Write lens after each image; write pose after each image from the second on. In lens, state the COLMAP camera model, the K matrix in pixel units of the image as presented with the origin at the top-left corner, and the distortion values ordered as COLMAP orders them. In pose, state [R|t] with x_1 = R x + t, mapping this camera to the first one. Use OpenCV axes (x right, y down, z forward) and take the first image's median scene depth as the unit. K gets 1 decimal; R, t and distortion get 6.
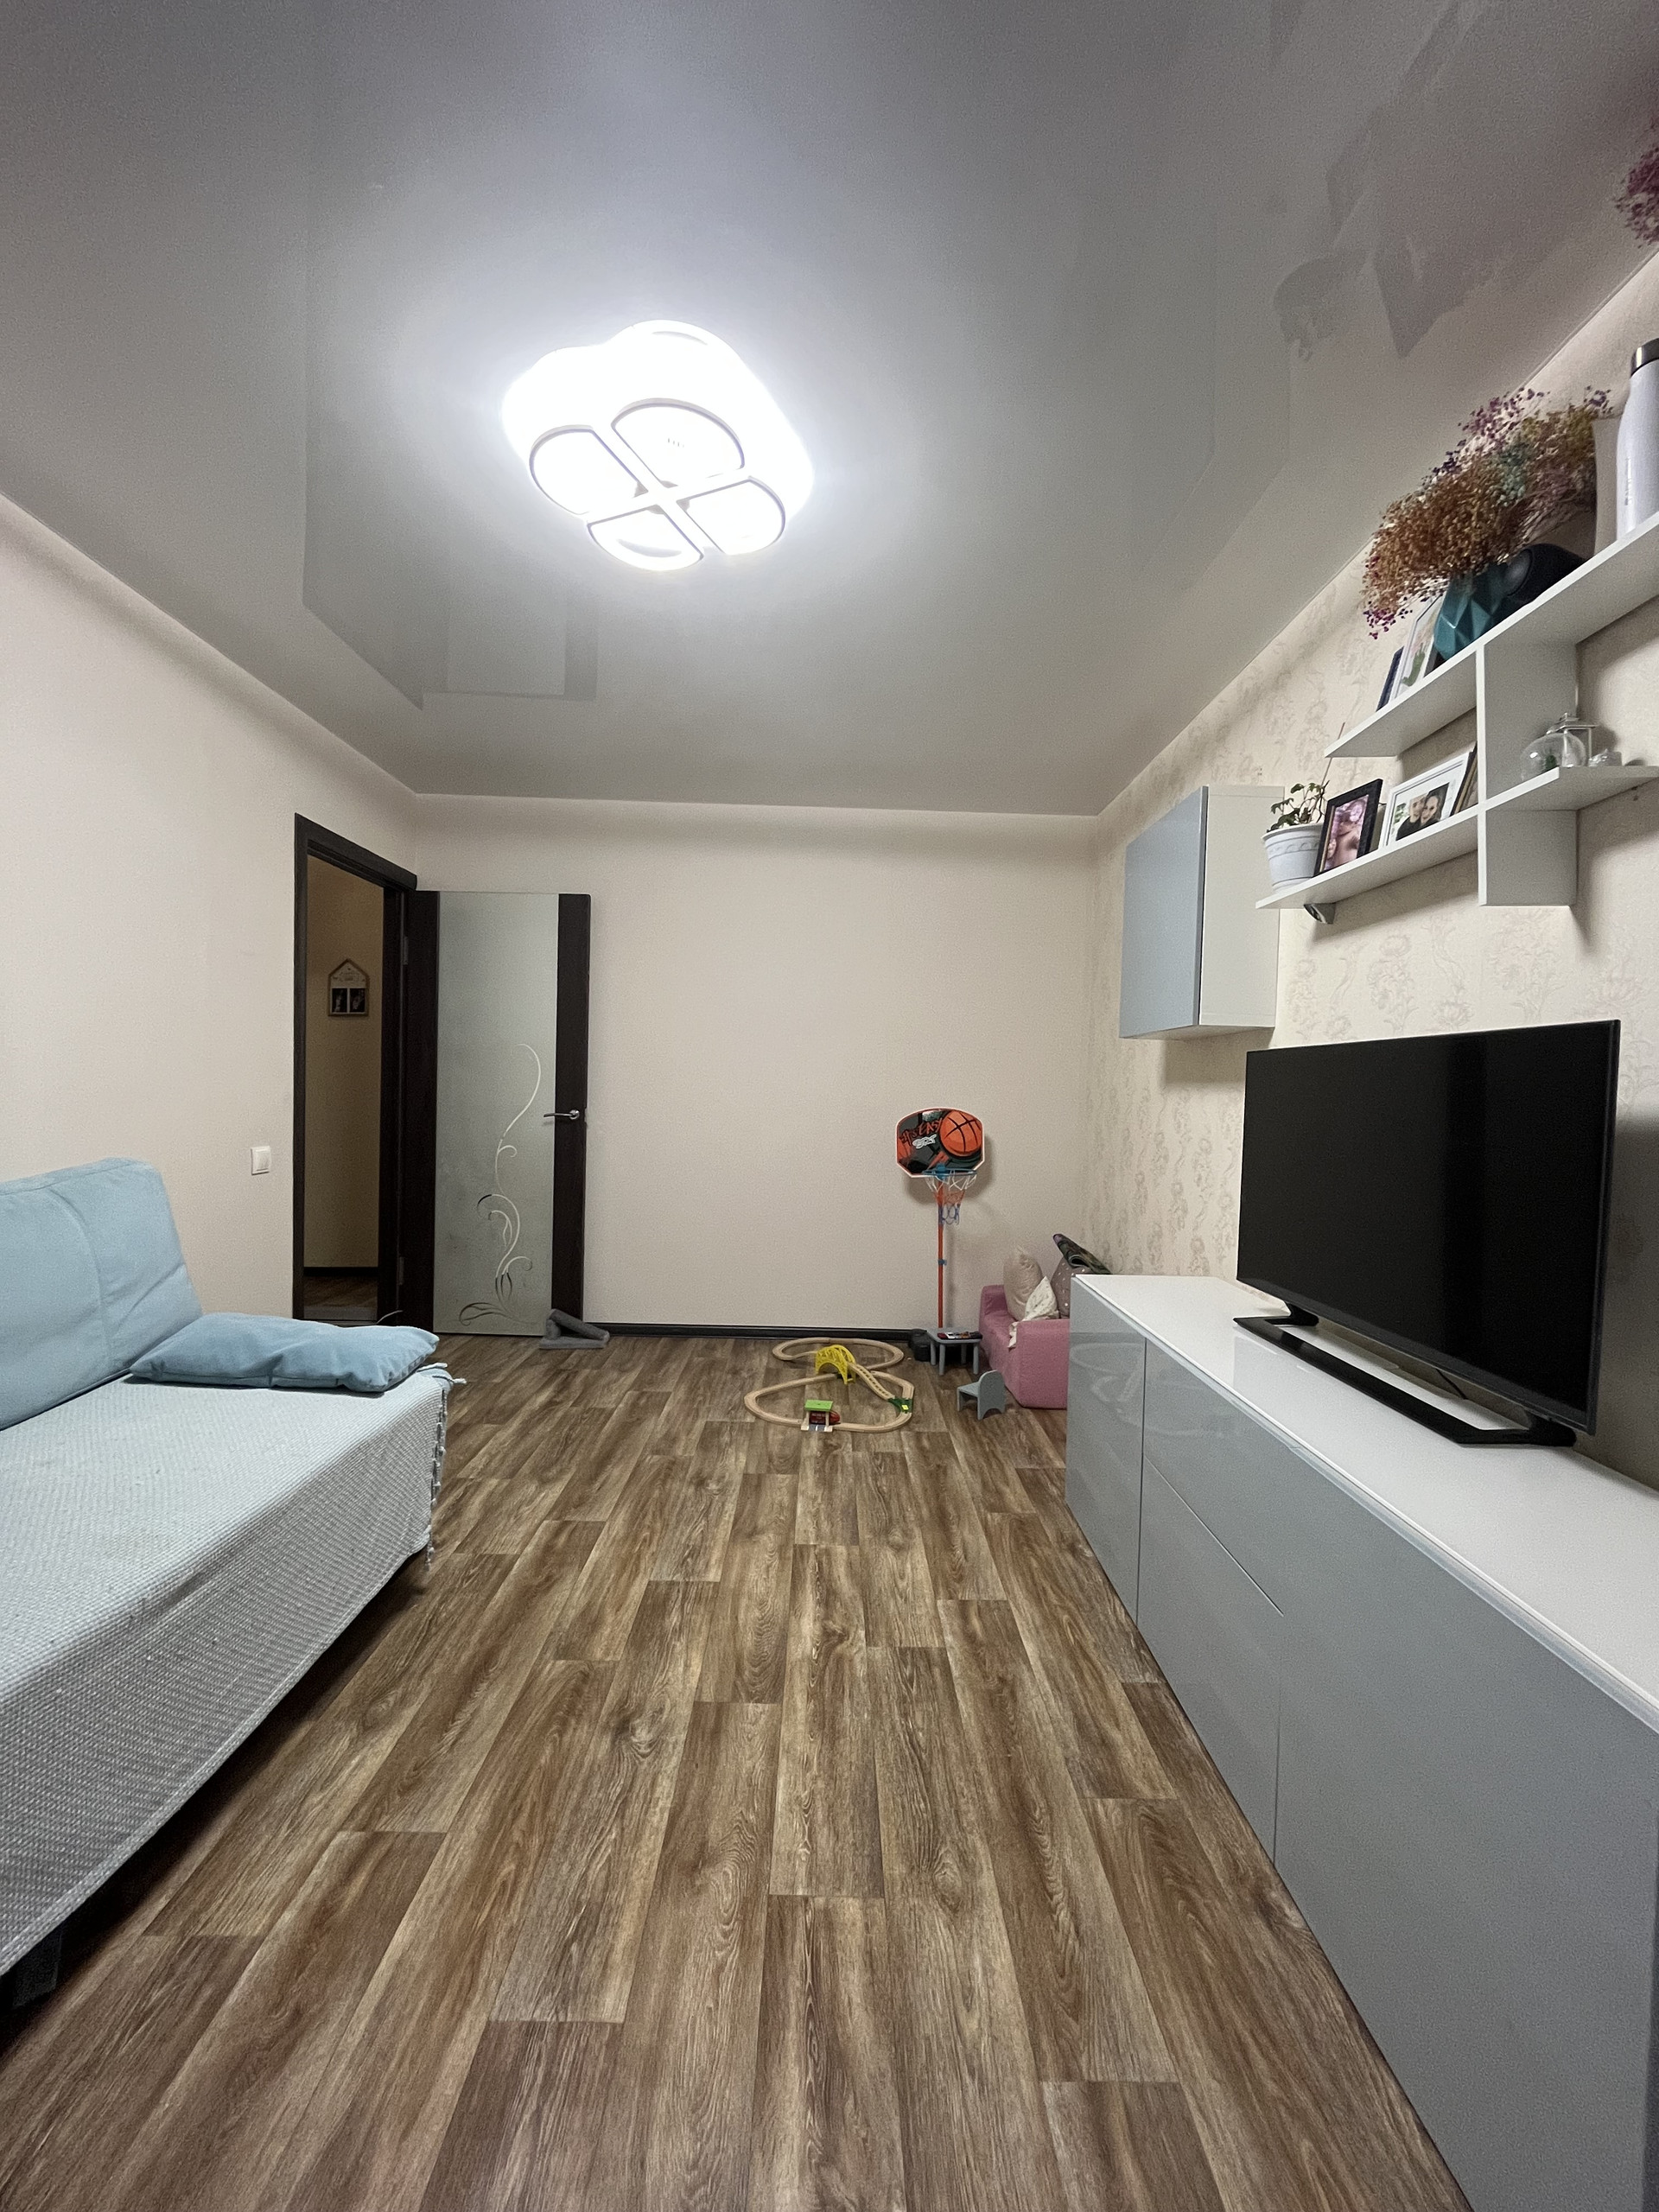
lens RADIAL K [[892.4, 0, 835.9], [0, 892.4, 1108.1], [0, 0, 1]] dist [-0.003105, 0.000015]
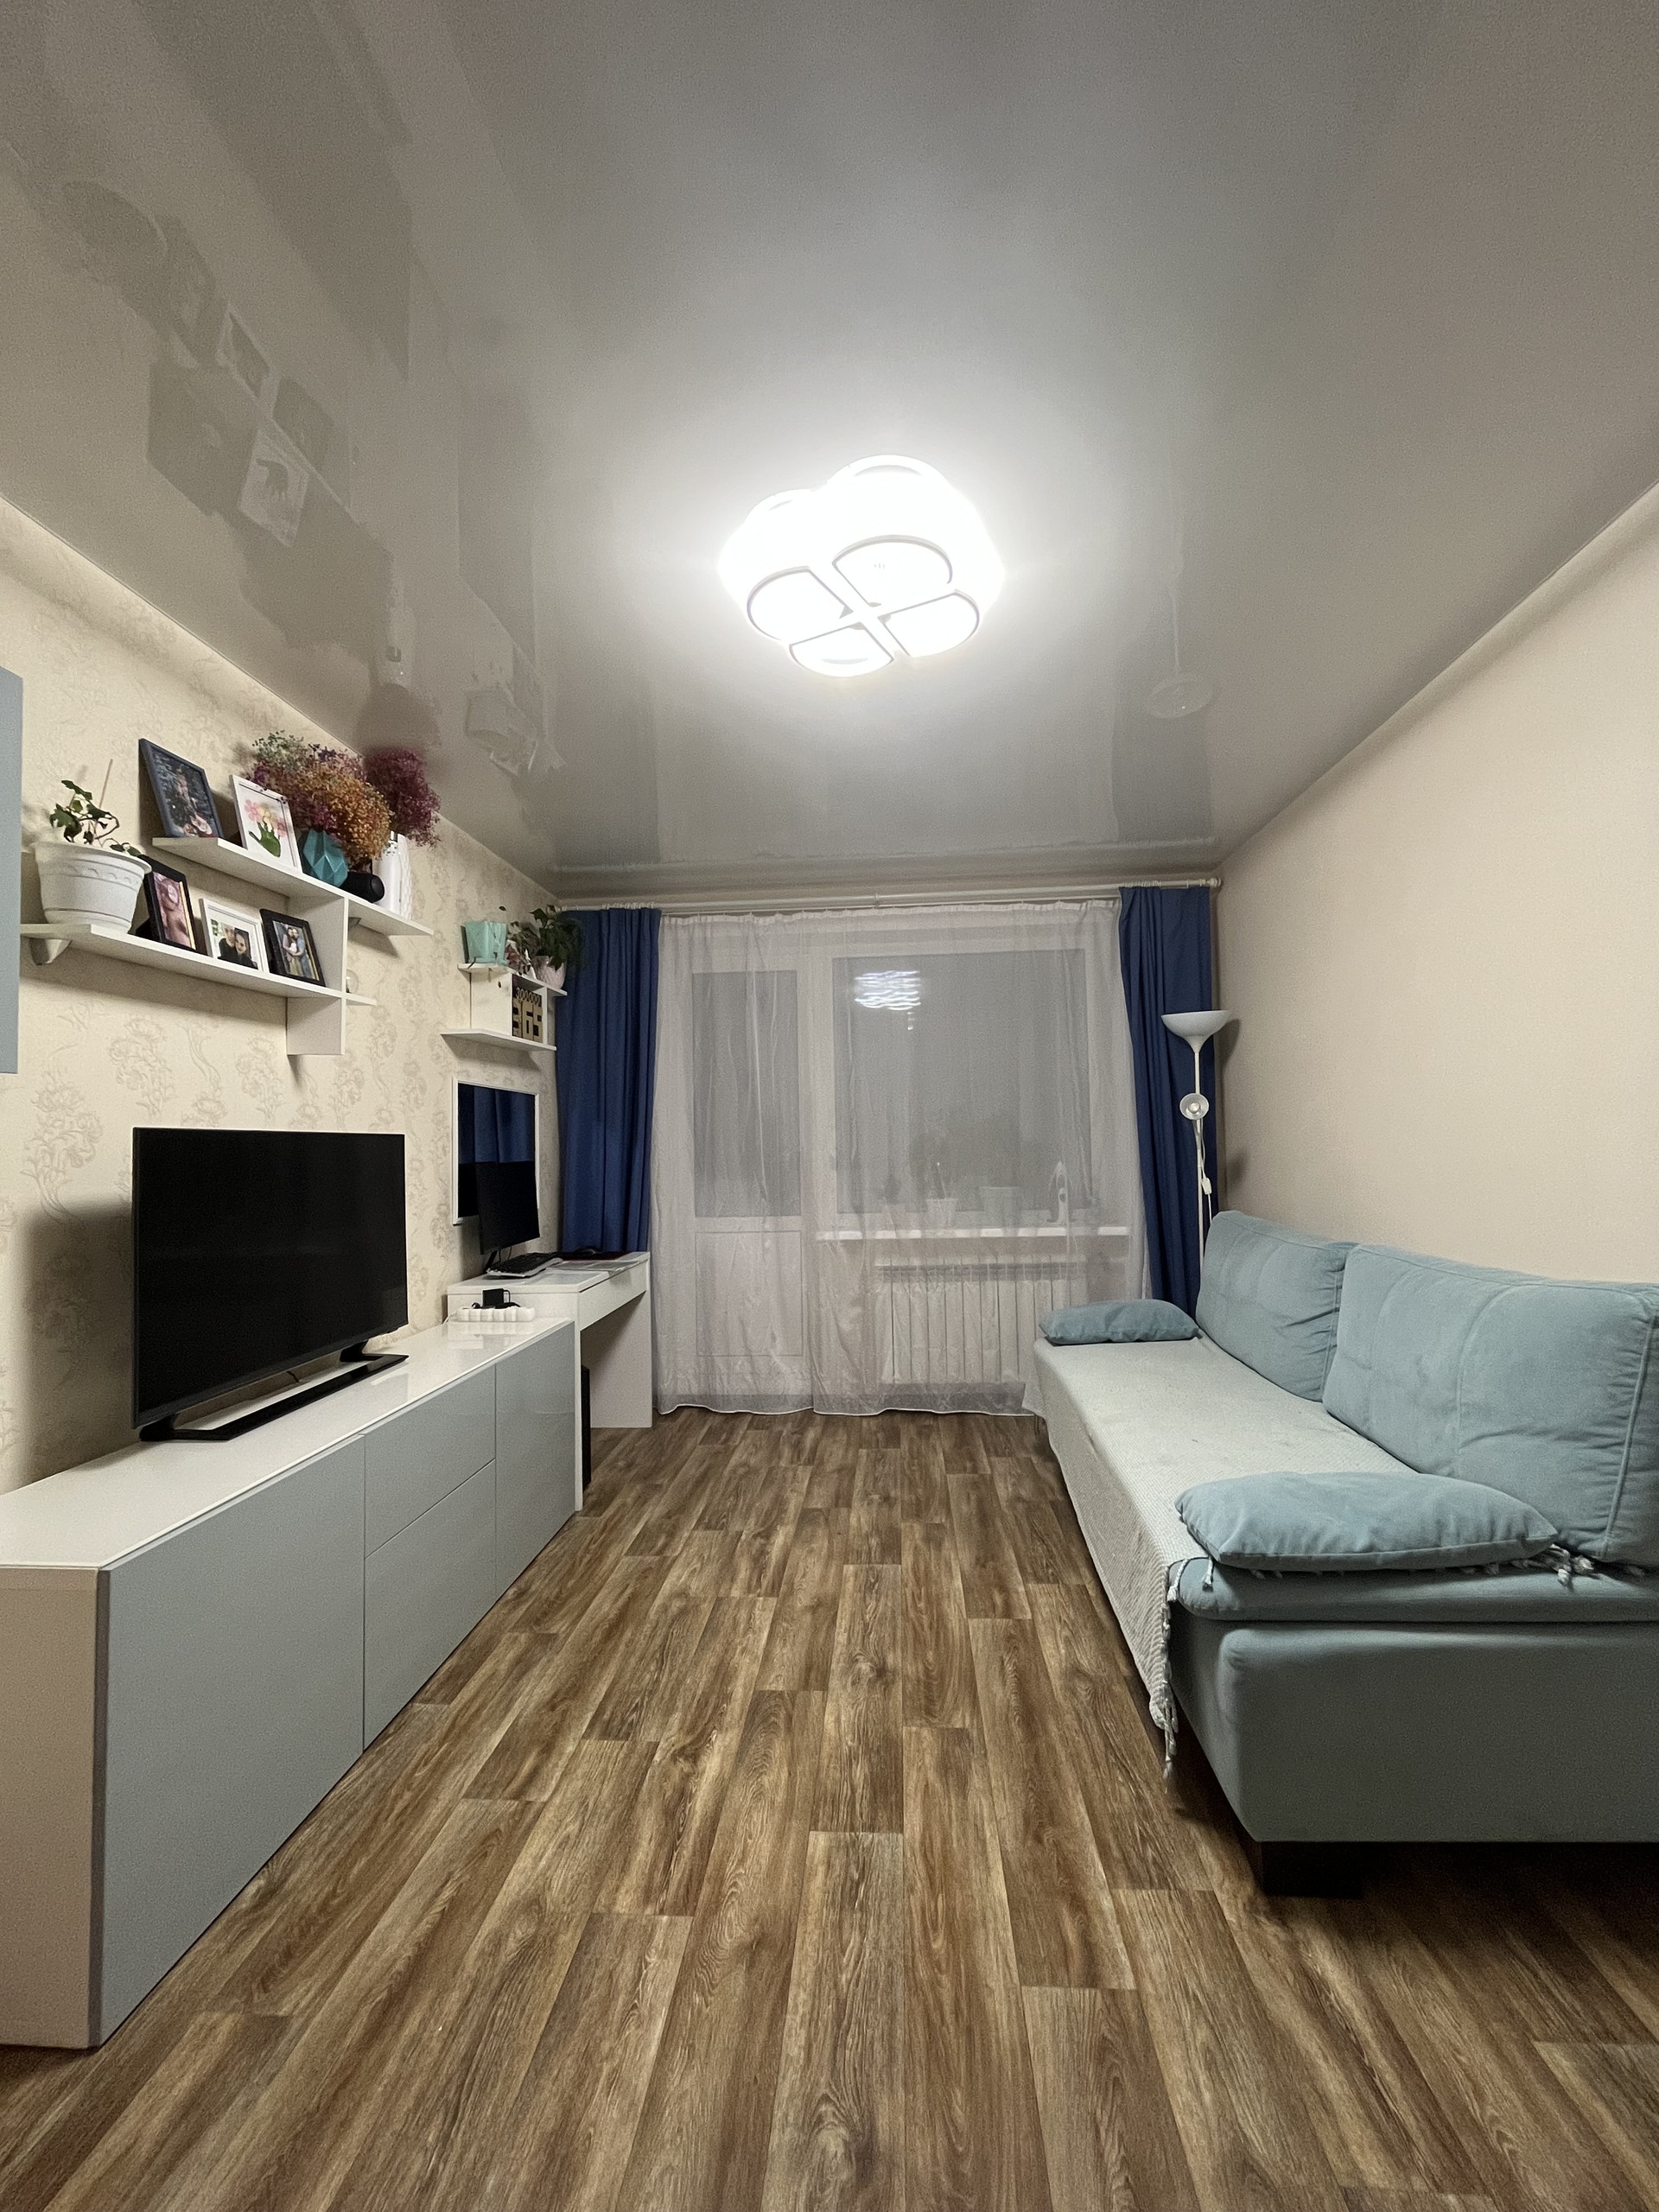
lens RADIAL K [[892.4, 0, 837.3], [0, 892.4, 1106.7], [0, 0, 1]] dist [-0.003105, 0.000015]
pose [[-0.996879, -0.001071, 0.078932, -0.241760], [-0.002767, 0.999768, -0.021383, -0.078269], [-0.078890, -0.021535, -0.996651, 2.007390]]
